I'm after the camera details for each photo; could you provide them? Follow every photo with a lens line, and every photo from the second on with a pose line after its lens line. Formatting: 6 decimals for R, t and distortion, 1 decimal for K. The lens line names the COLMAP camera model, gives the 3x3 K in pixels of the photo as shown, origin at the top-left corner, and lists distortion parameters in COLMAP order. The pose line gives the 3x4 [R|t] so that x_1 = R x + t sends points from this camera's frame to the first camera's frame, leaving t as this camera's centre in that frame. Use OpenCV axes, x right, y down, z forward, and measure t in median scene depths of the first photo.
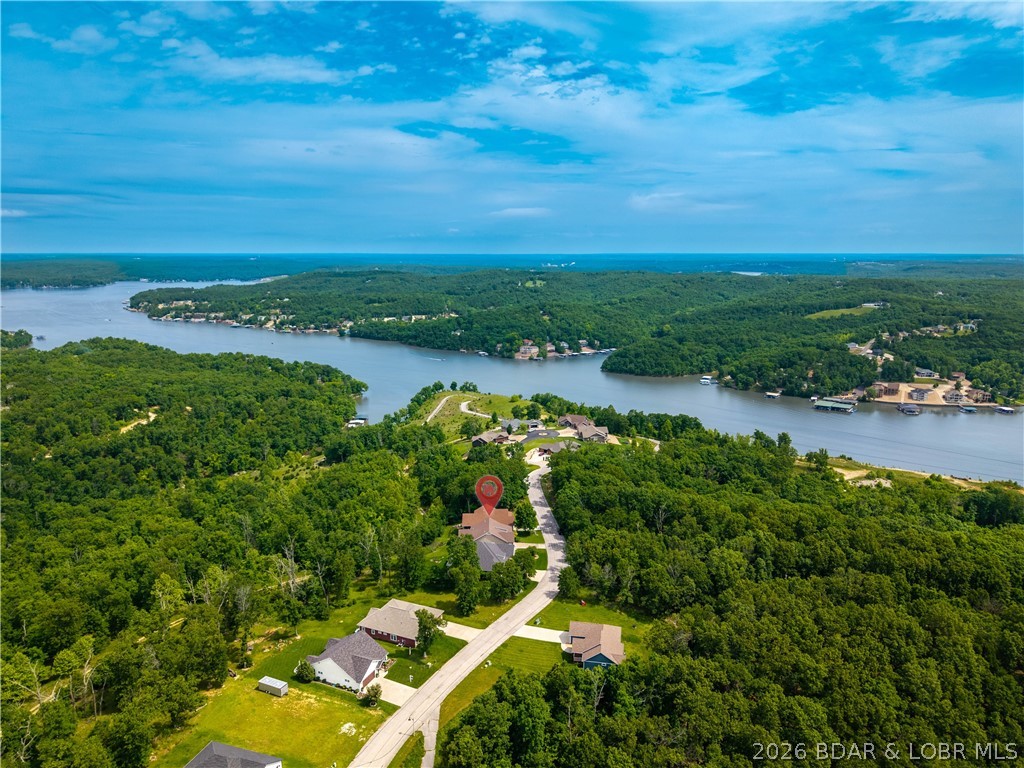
lens RADIAL K [[690.1, 0, 516.3], [0, 690.1, 381.3], [0, 0, 1]] dist [0.026735, -0.024967]
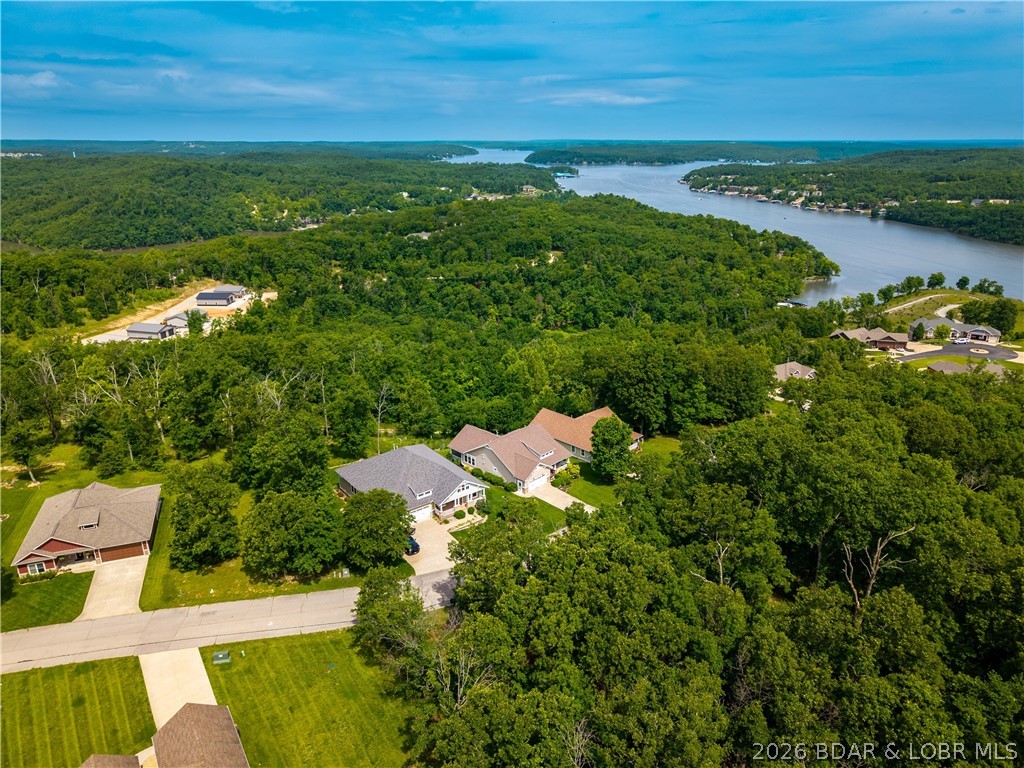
lens RADIAL K [[690.1, 0, 513.6], [0, 690.1, 385.4], [0, 0, 1]] dist [0.026735, -0.024967]
pose [[0.690918, 0.240512, -0.681752, 0.064295], [-0.134240, 0.969318, 0.205916, 0.015921], [0.710360, -0.050753, 0.702006, 0.144510]]
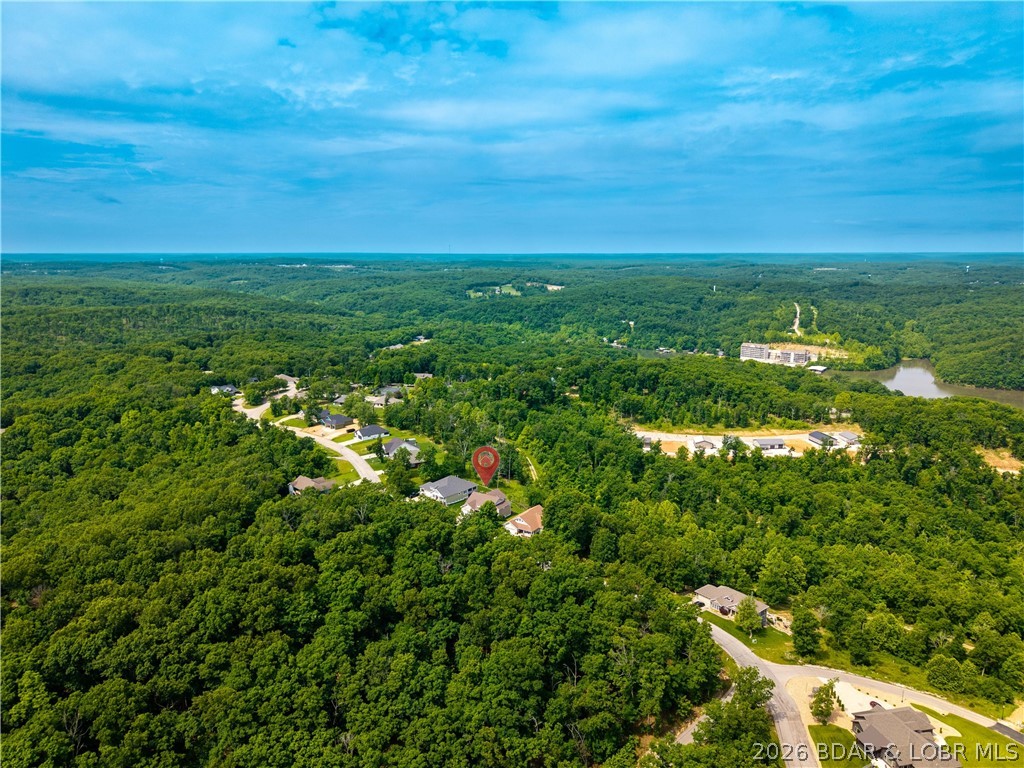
lens RADIAL K [[690.1, 0, 499.2], [0, 690.1, 386.0], [0, 0, 1]] dist [0.026735, -0.024967]
pose [[-0.599742, 0.154969, -0.785044, 0.179168], [-0.146954, 0.943051, 0.298427, -0.066701], [0.786583, 0.294344, -0.542815, 0.349323]]
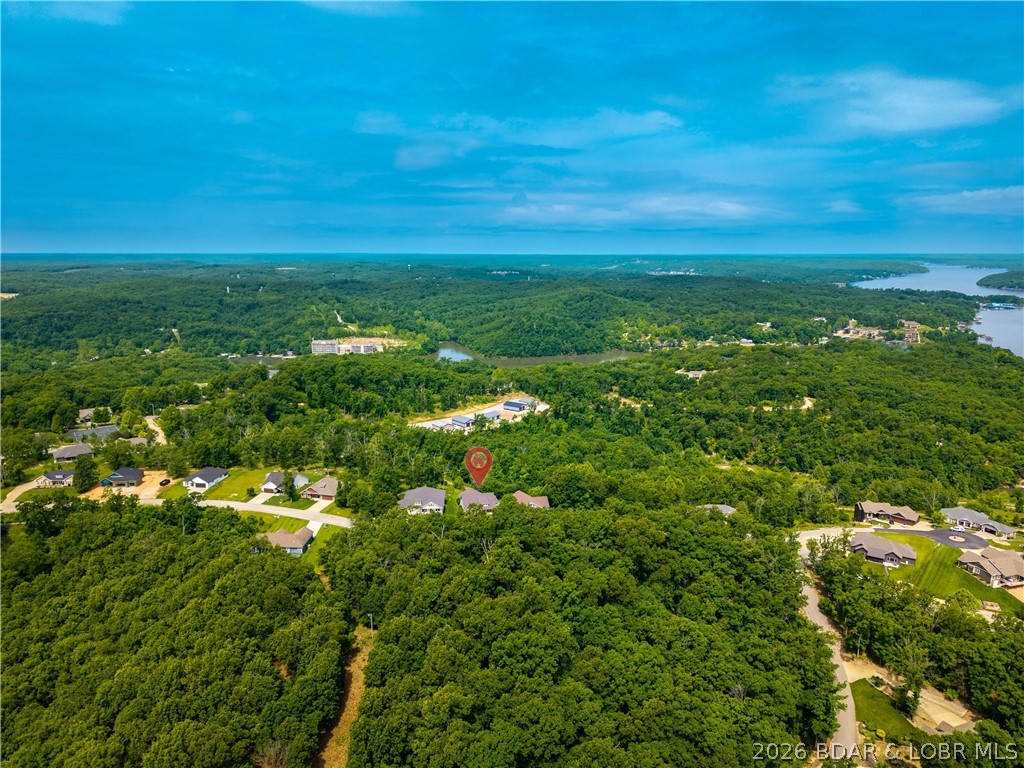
lens RADIAL K [[690.1, 0, 511.8], [0, 690.1, 395.1], [0, 0, 1]] dist [0.026735, -0.024967]
pose [[0.151573, 0.202097, -0.967565, 0.229522], [-0.186650, 0.967117, 0.172764, -0.034679], [0.970663, 0.154409, 0.184310, 0.181407]]
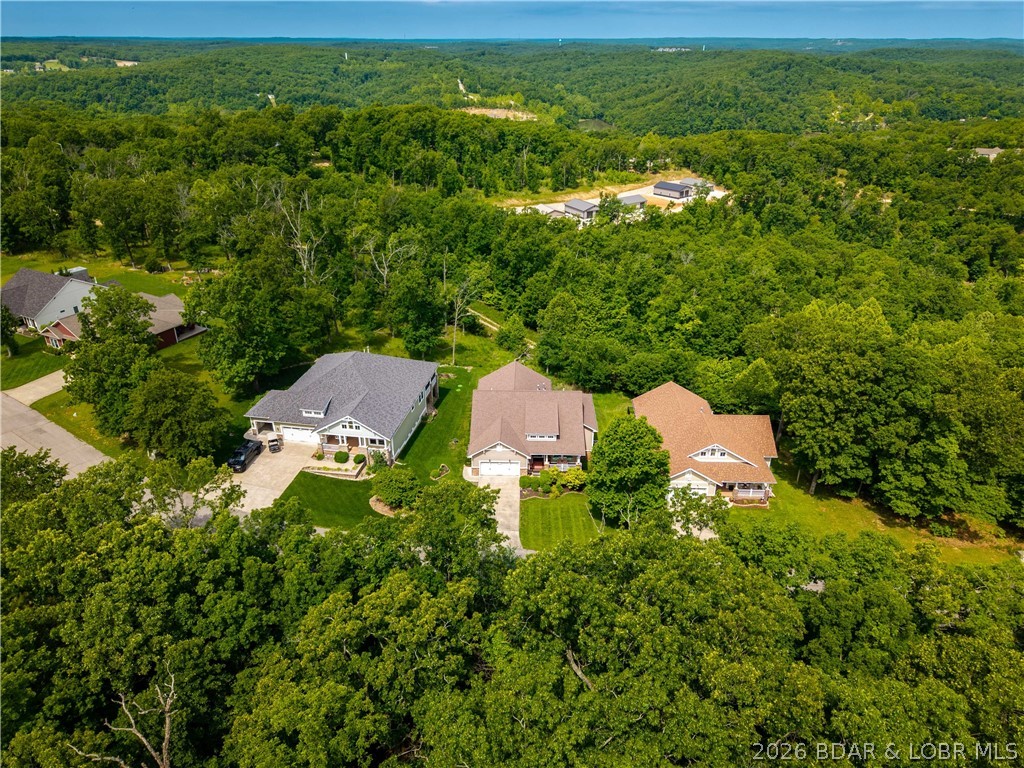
lens RADIAL K [[690.1, 0, 510.5], [0, 690.1, 380.8], [0, 0, 1]] dist [0.026735, -0.024967]
pose [[-0.066862, 0.441051, -0.894988, 0.057585], [-0.188593, 0.875239, 0.445408, 0.012130], [0.979777, 0.198570, 0.024659, 0.217277]]
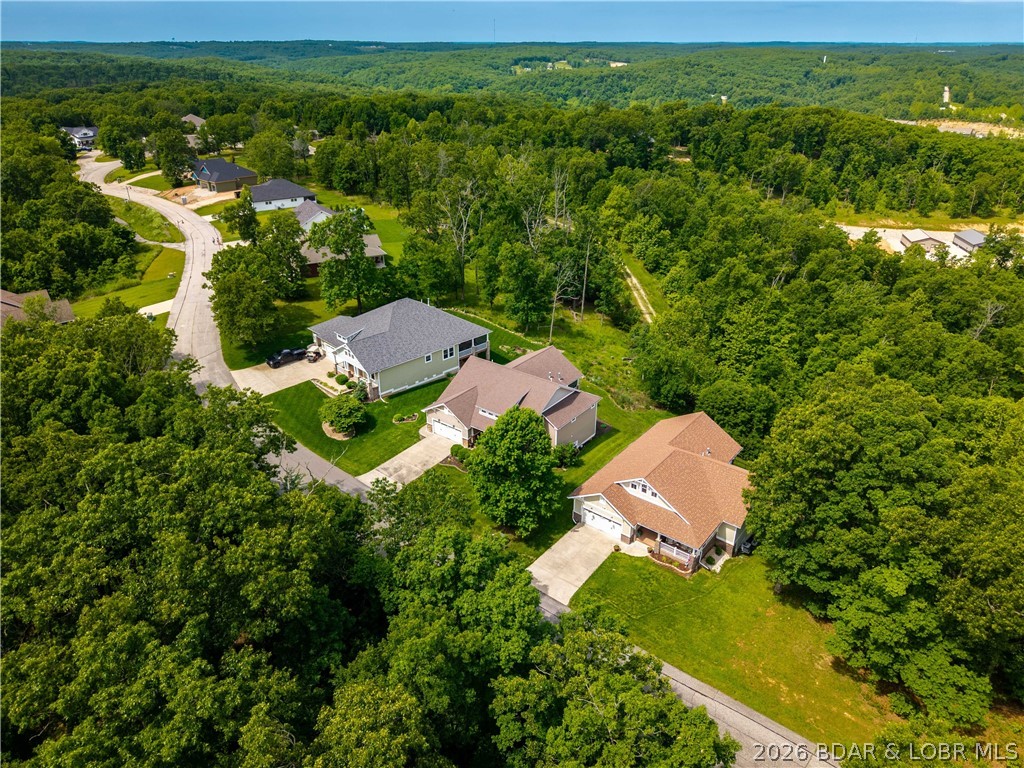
lens RADIAL K [[690.1, 0, 508.2], [0, 690.1, 385.9], [0, 0, 1]] dist [0.026735, -0.024967]
pose [[-0.643622, 0.338454, -0.686439, 0.041806], [-0.145228, 0.826599, 0.543730, 0.008162], [0.751438, 0.449647, -0.482865, 0.256259]]
